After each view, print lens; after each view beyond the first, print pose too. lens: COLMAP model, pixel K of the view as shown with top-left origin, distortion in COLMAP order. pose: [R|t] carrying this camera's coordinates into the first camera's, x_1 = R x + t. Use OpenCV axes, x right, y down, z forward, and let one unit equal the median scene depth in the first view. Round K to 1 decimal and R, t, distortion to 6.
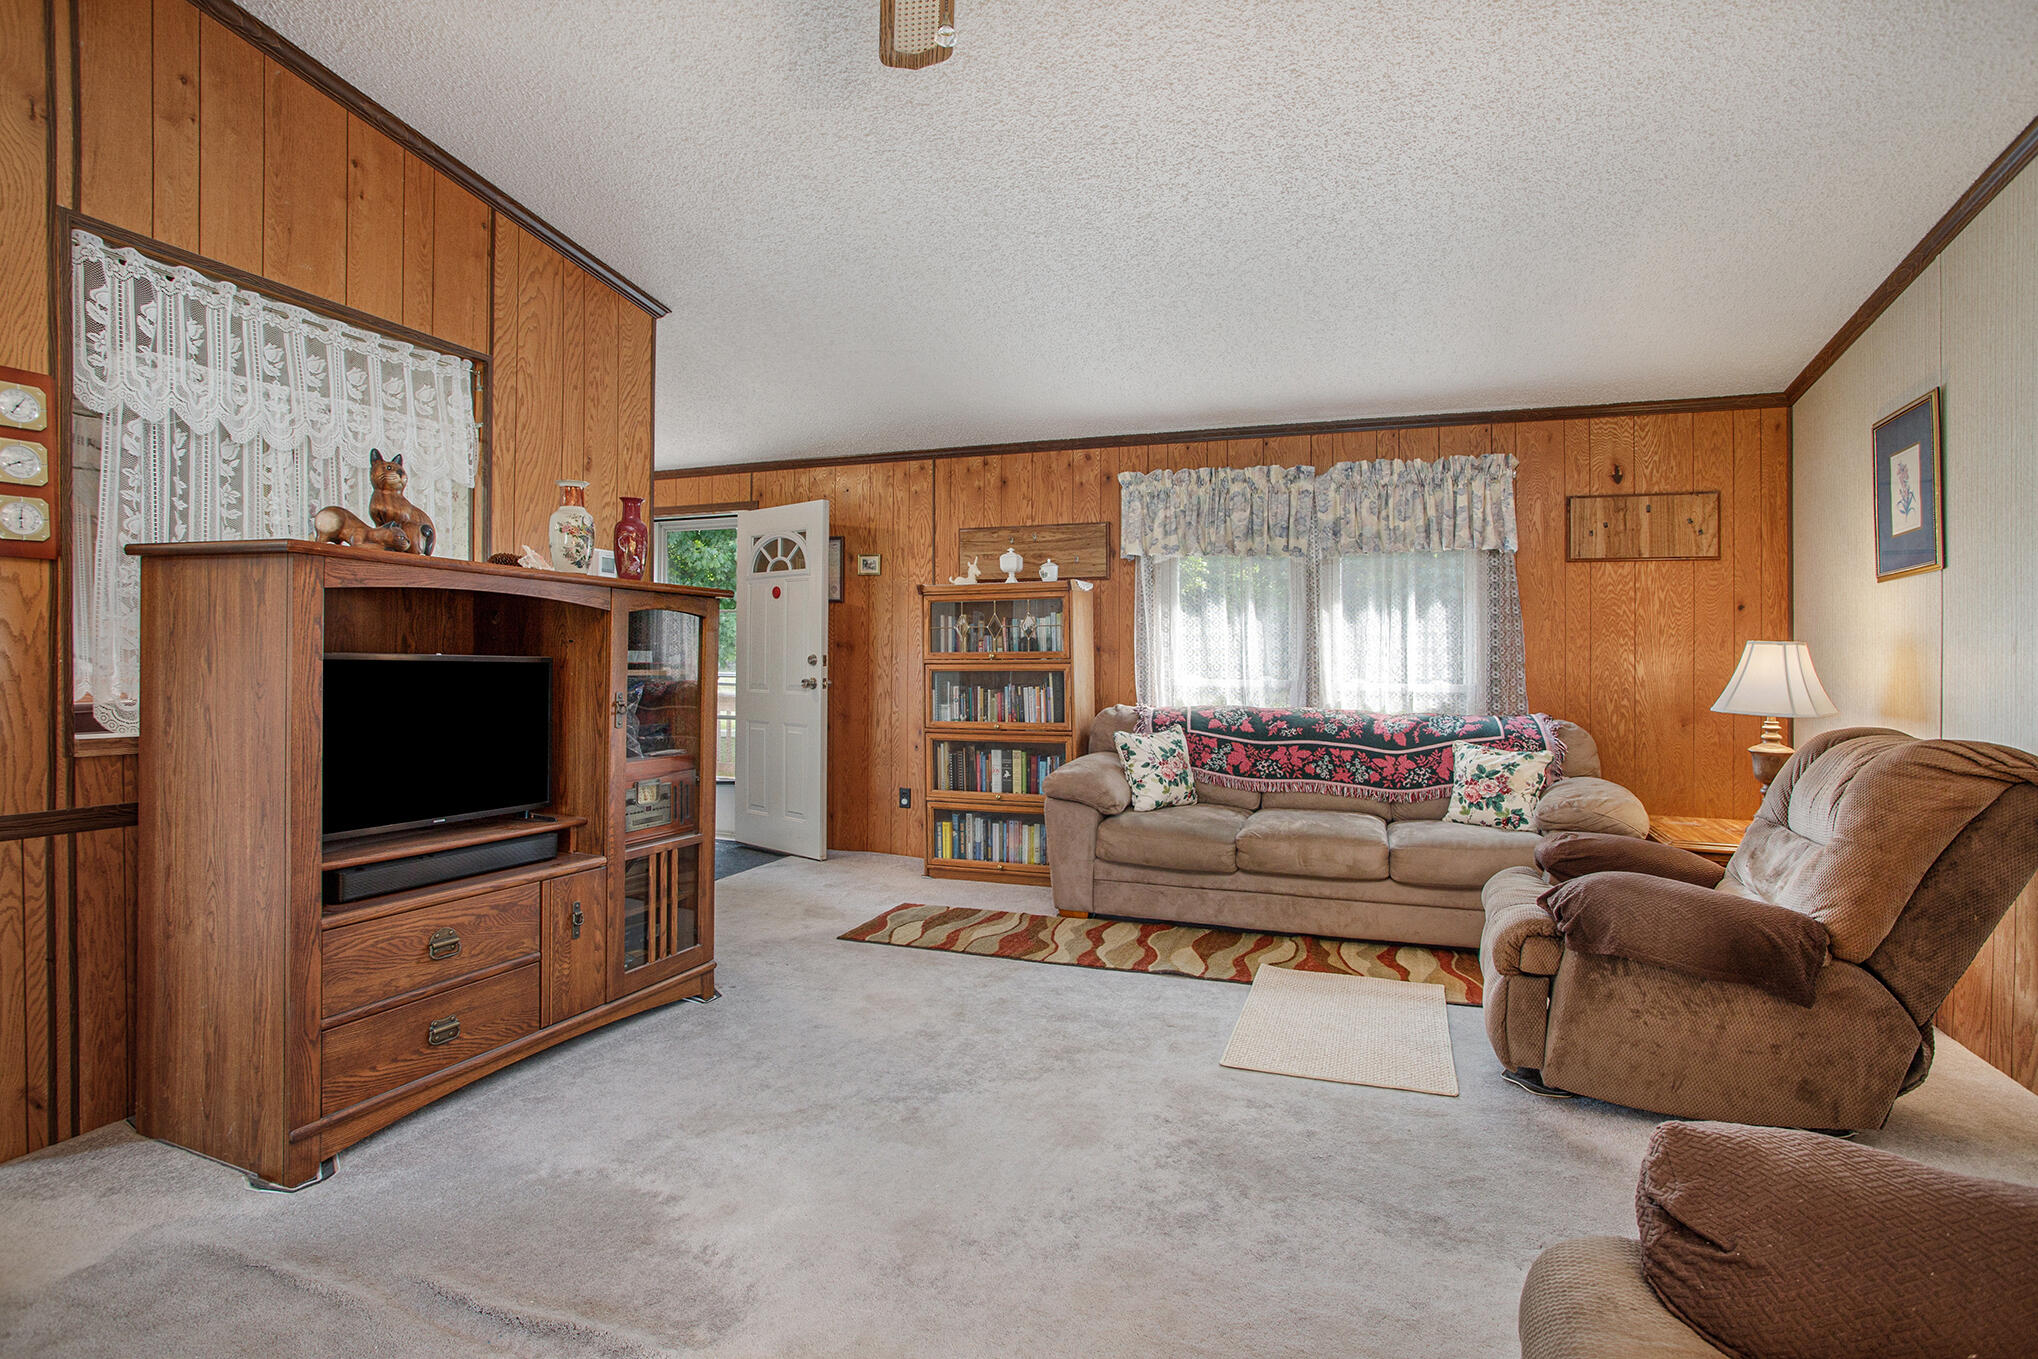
lens RADIAL K [[997.0, 0, 1030.9], [0, 997.0, 685.7], [0, 0, 1]] dist [-0.023577, 0.011737]
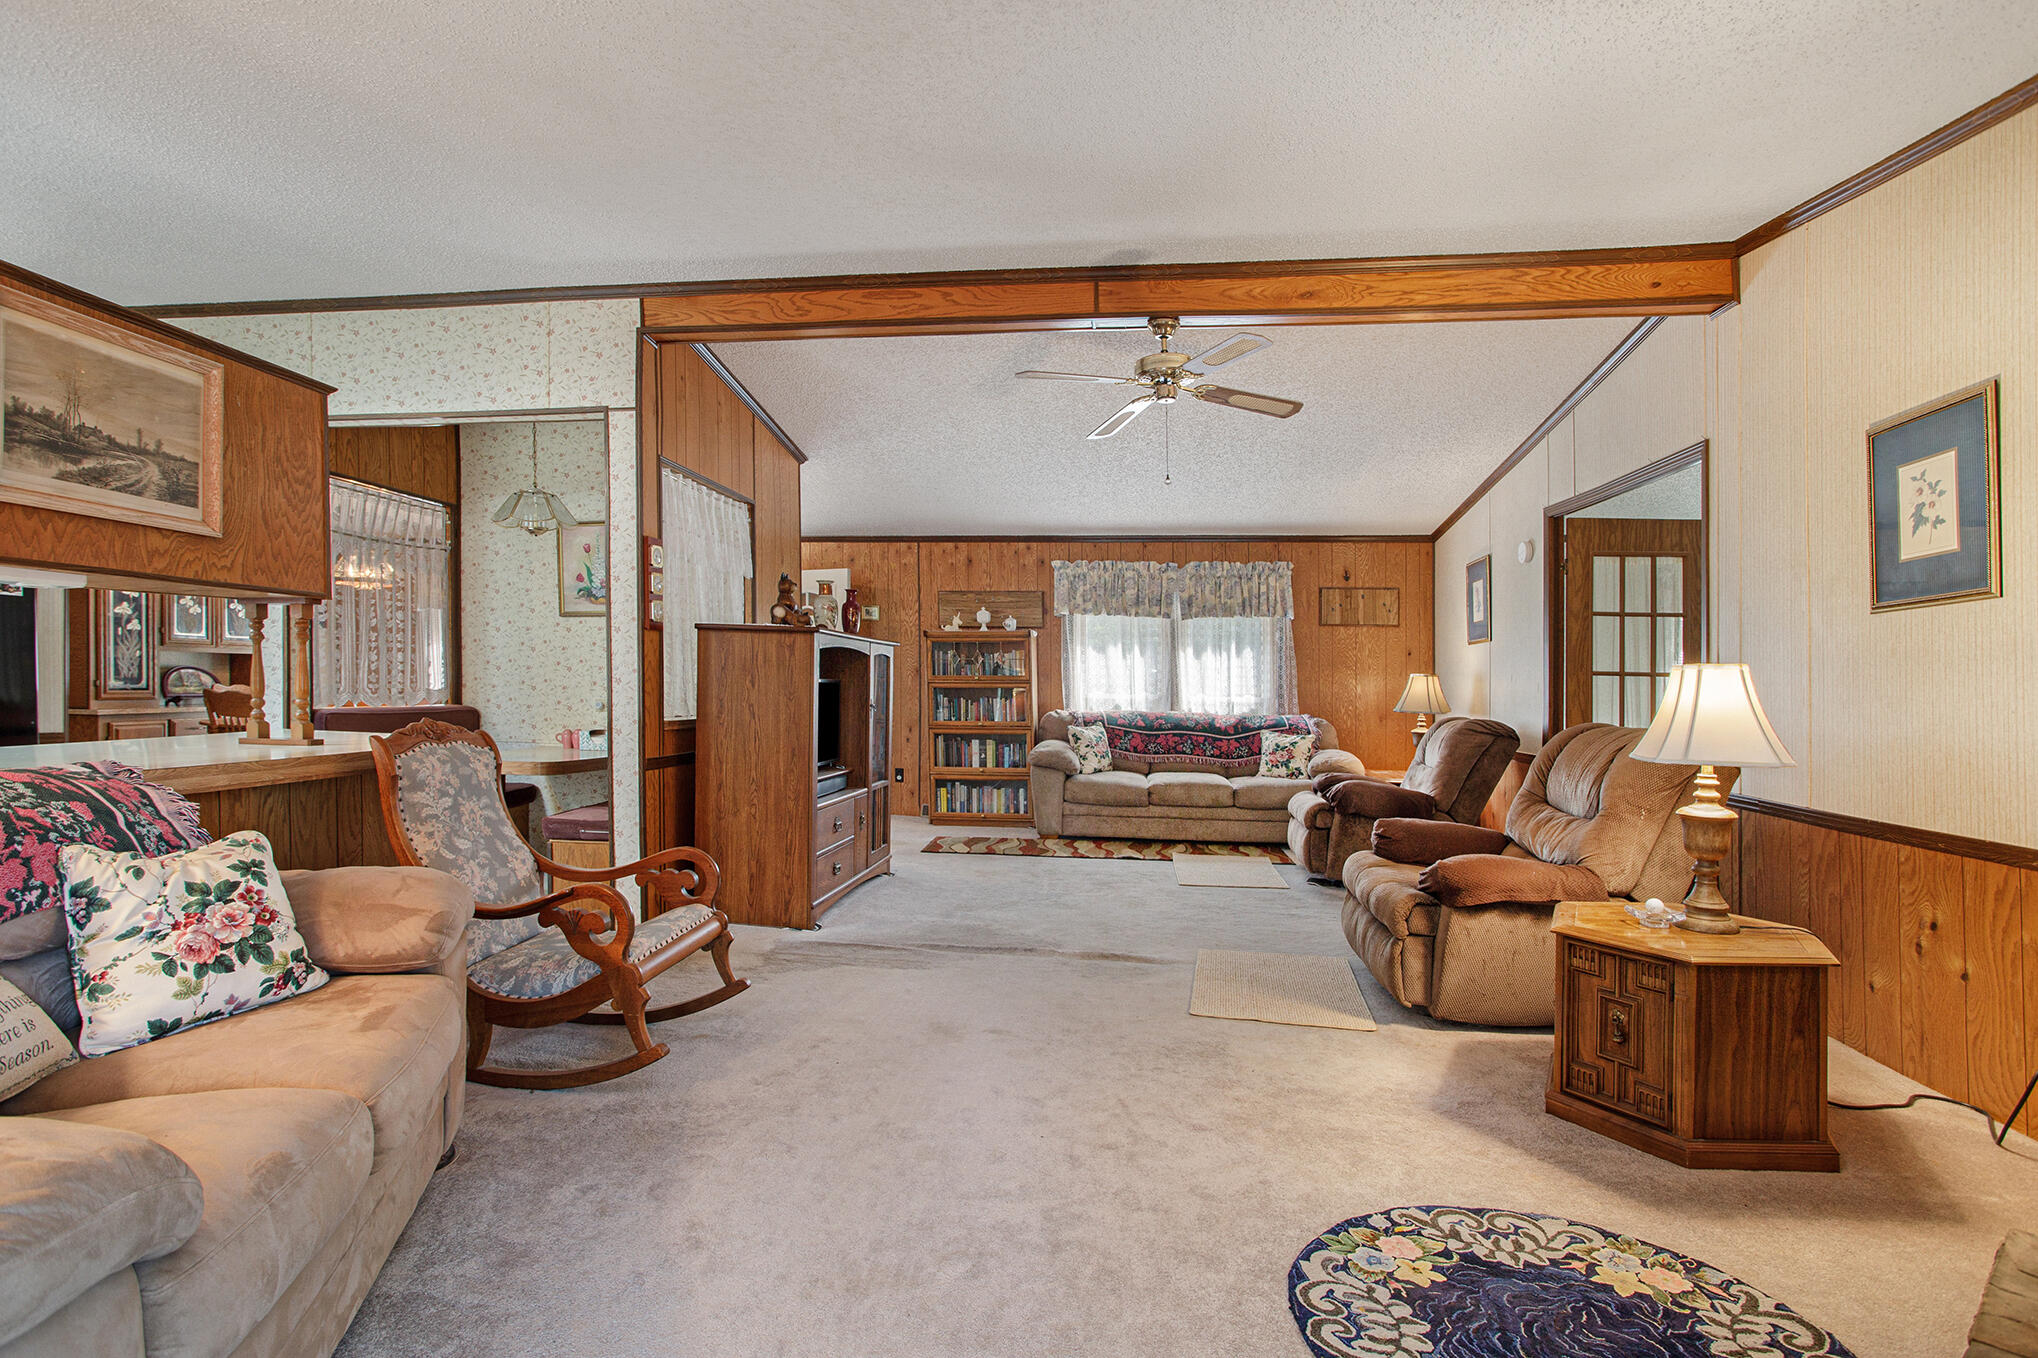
lens RADIAL K [[997.0, 0, 1002.0], [0, 997.0, 681.8], [0, 0, 1]] dist [-0.023577, 0.011737]
pose [[0.976057, 0.006069, 0.217432, -0.356081], [-0.002230, 0.999837, -0.017893, 0.003288], [-0.217505, 0.016980, 0.975911, -0.538585]]
